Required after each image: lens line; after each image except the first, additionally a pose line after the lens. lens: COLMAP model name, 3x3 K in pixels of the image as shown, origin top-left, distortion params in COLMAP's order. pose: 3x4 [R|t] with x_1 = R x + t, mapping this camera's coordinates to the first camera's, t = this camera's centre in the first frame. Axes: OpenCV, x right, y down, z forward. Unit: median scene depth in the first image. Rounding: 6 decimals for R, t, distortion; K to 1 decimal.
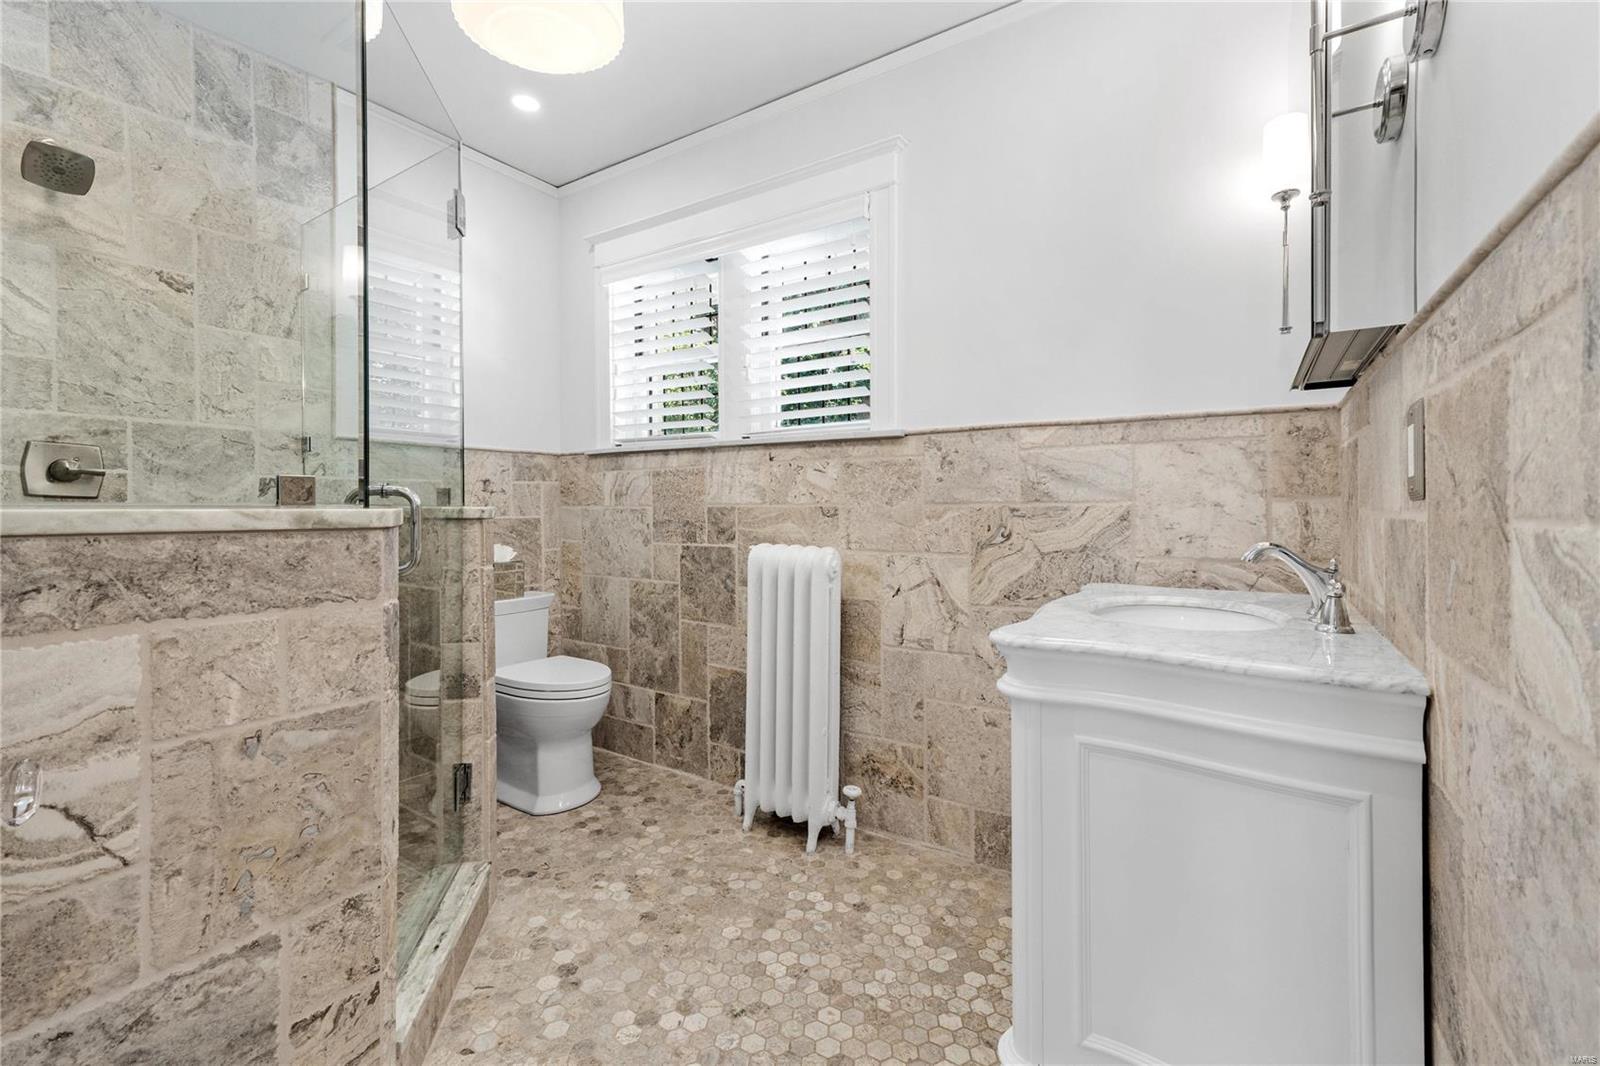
lens RADIAL K [[682.5, 0, 795.0], [0, 682.5, 536.0], [0, 0, 1]] dist [-0.008979, 0.000273]
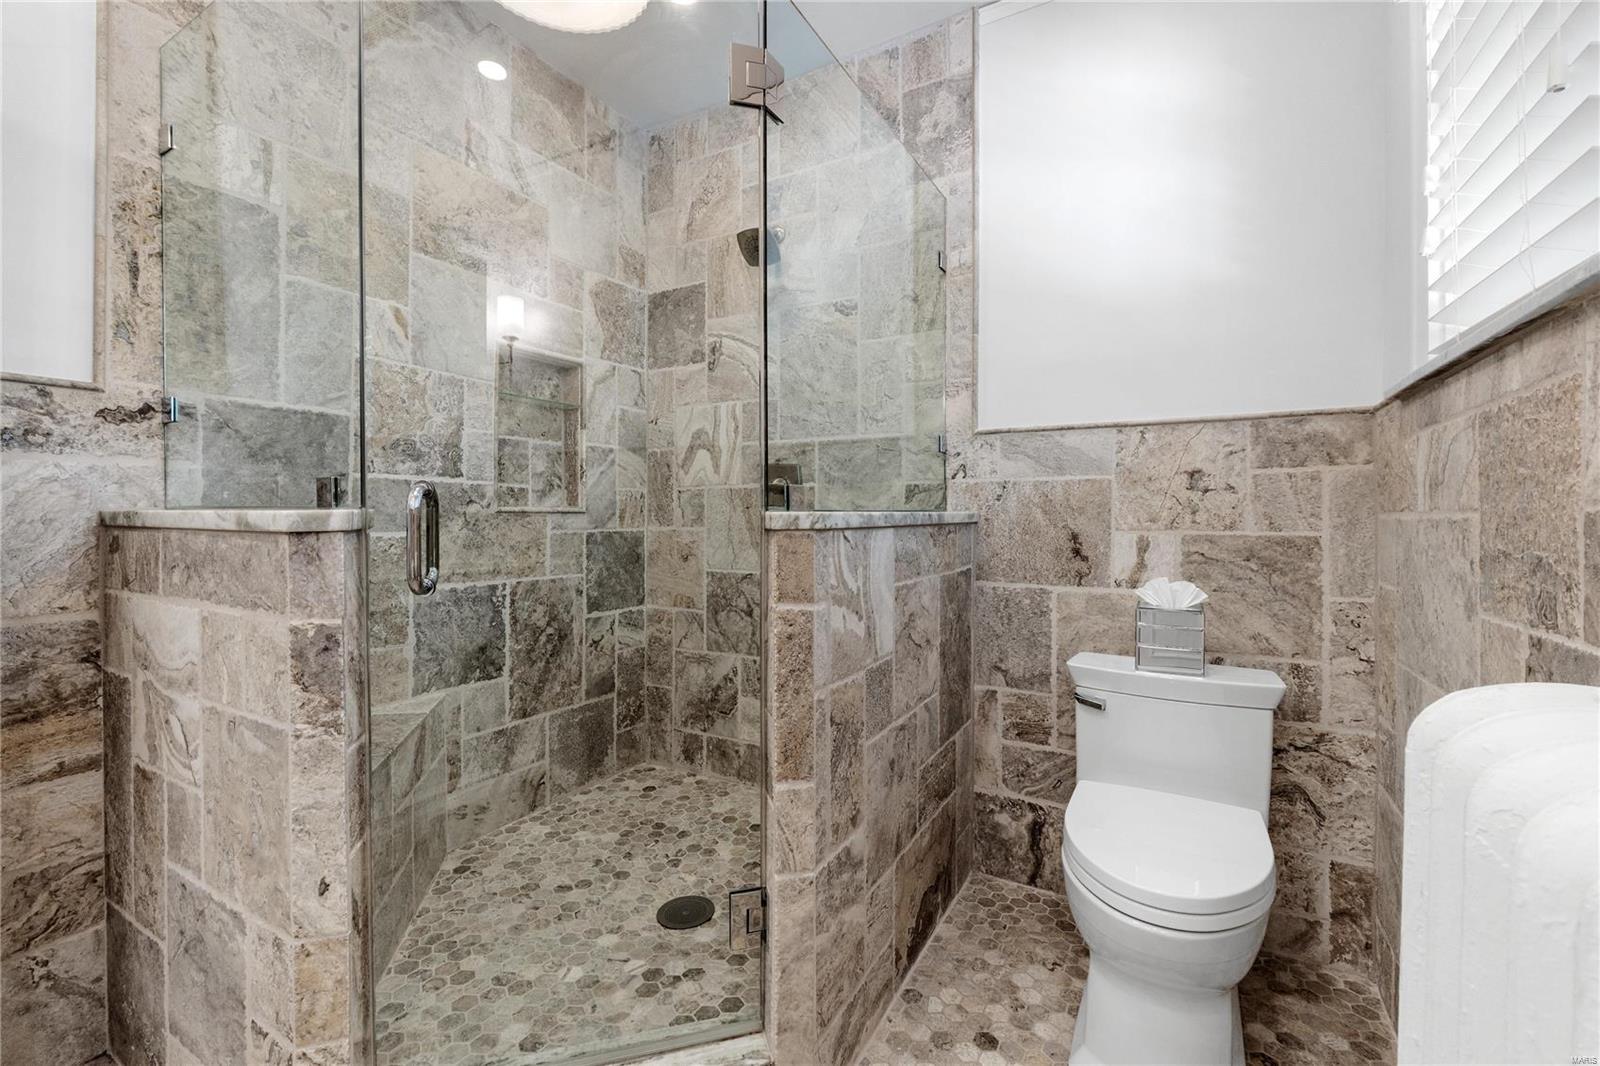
lens RADIAL K [[667.5, 0, 799.9], [0, 667.5, 536.8], [0, 0, 1]] dist [0.000805, 0.000079]
pose [[0.082206, 0.029962, -0.996165, 0.138462], [-0.046061, 0.998594, 0.026235, -0.028288], [0.995550, 0.043727, 0.083470, 0.746461]]
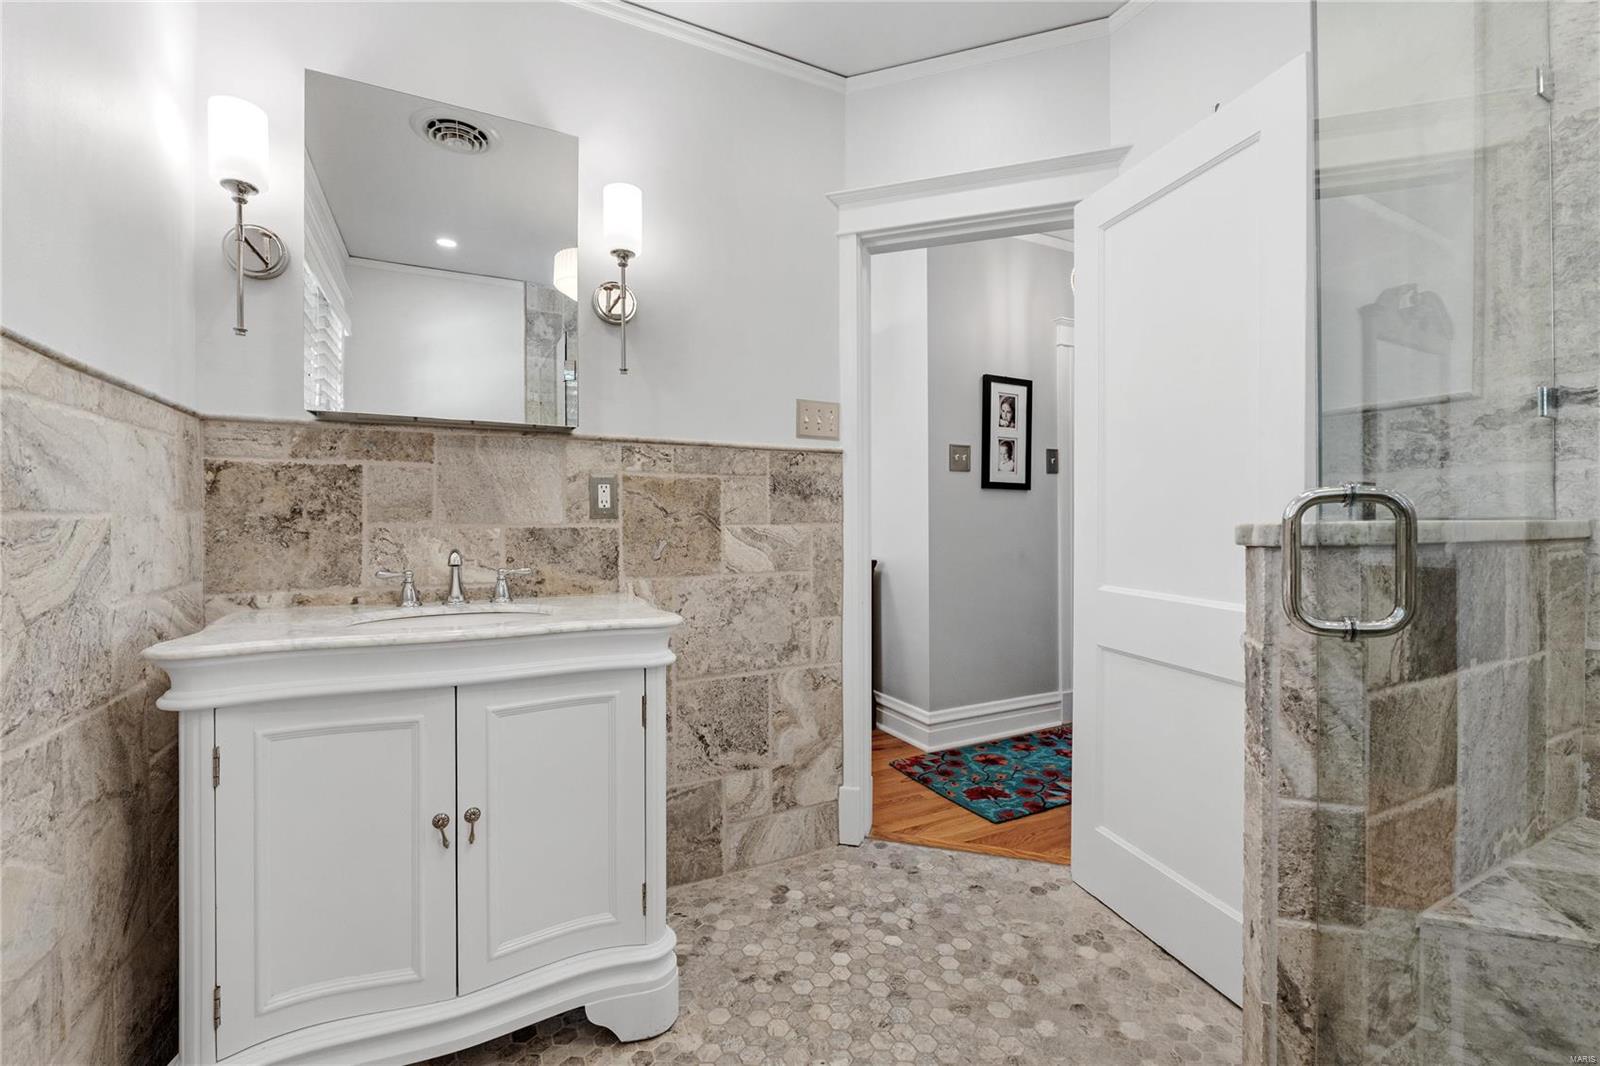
lens RADIAL K [[682.5, 0, 795.0], [0, 682.5, 536.0], [0, 0, 1]] dist [-0.008979, 0.000273]
pose [[-0.873845, -0.008863, 0.486125, -0.261226], [0.020708, 0.998248, 0.055426, -0.039491], [-0.485764, 0.058500, -0.872130, 0.953962]]
